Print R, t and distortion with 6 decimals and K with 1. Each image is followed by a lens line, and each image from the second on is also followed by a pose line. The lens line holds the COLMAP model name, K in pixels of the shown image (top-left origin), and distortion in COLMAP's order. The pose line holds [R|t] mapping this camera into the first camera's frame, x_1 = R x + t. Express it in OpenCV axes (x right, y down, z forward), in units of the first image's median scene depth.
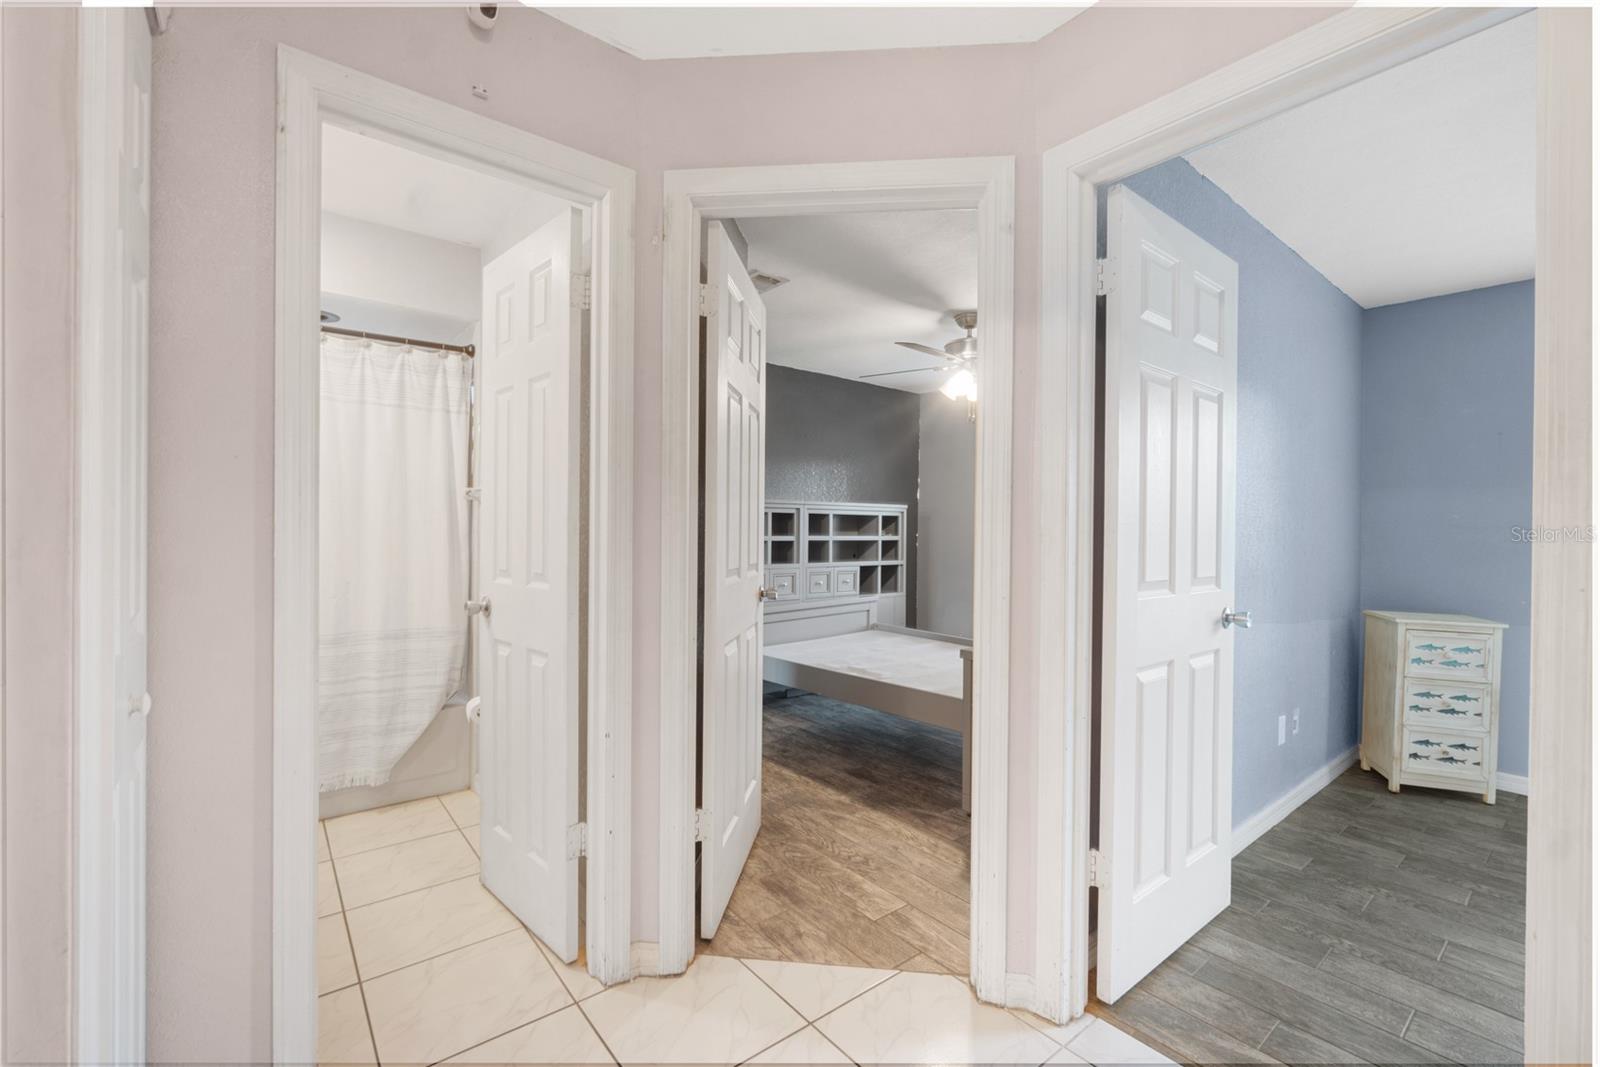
lens RADIAL K [[698.3, 0, 802.7], [0, 698.3, 541.3], [0, 0, 1]] dist [-0.003098, -0.001085]
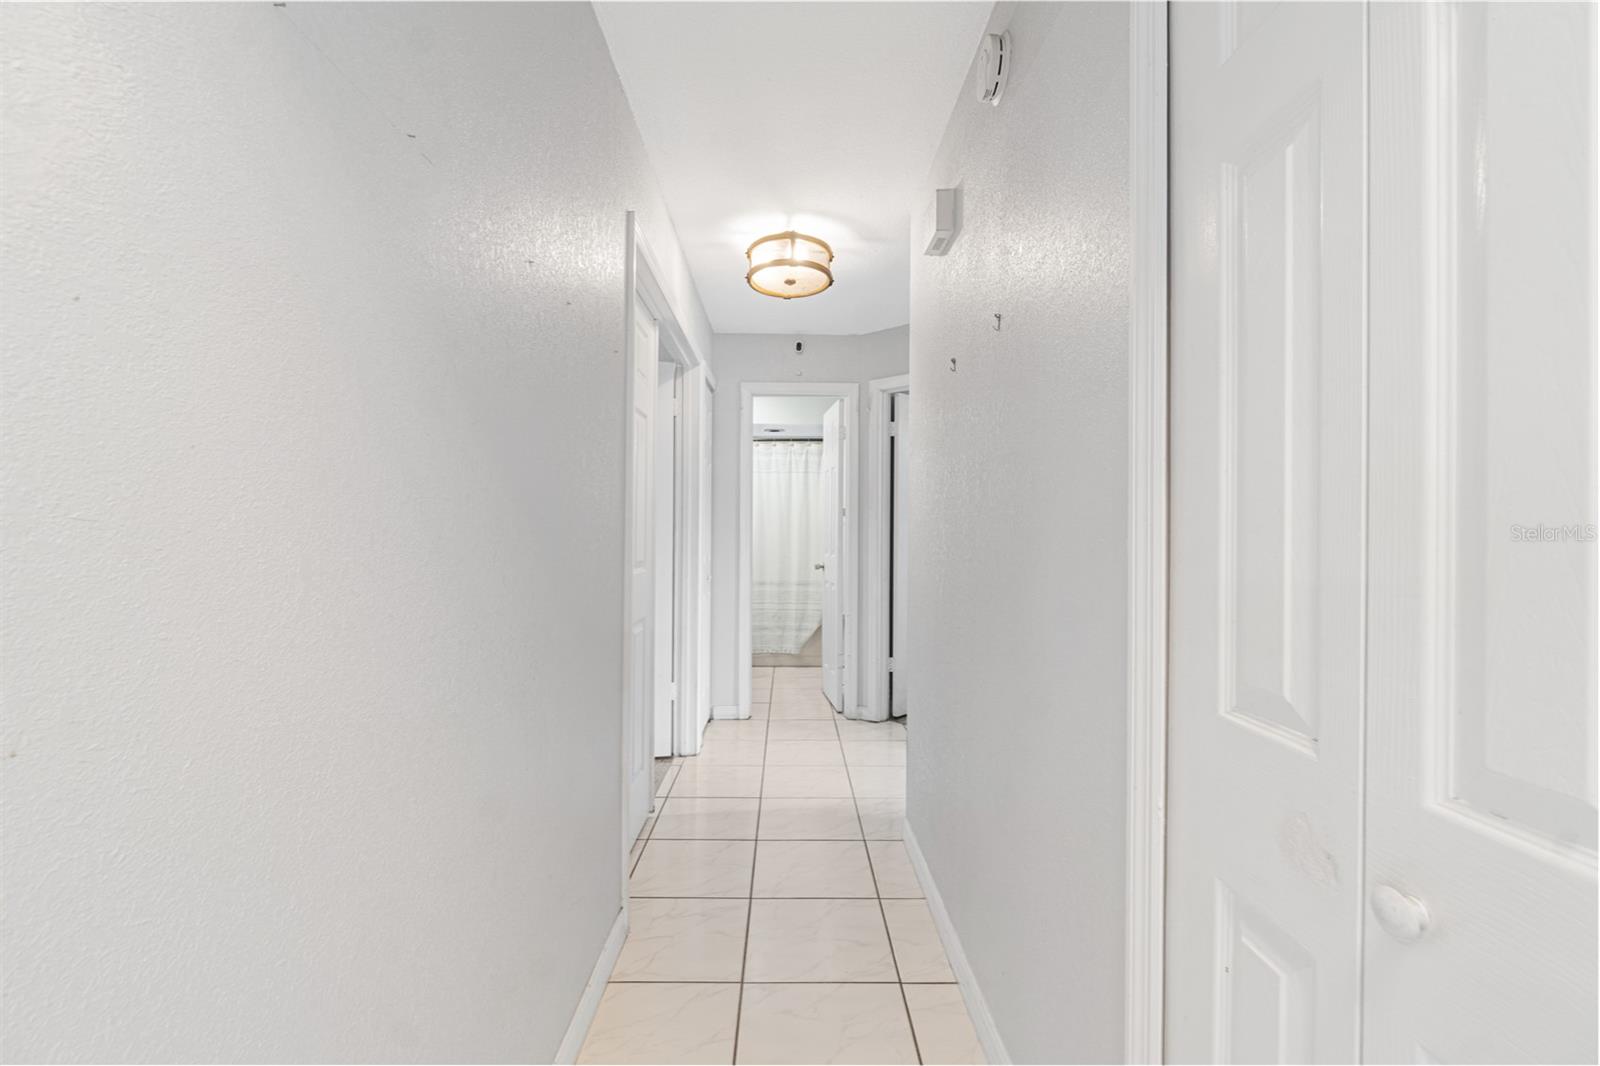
lens RADIAL K [[698.3, 0, 801.8], [0, 698.3, 531.5], [0, 0, 1]] dist [-0.003098, -0.001085]
pose [[0.795998, -0.004710, -0.605280, 0.651142], [-0.001981, 0.999944, -0.010386, 0.002113], [0.605296, 0.009466, 0.795945, -0.636185]]
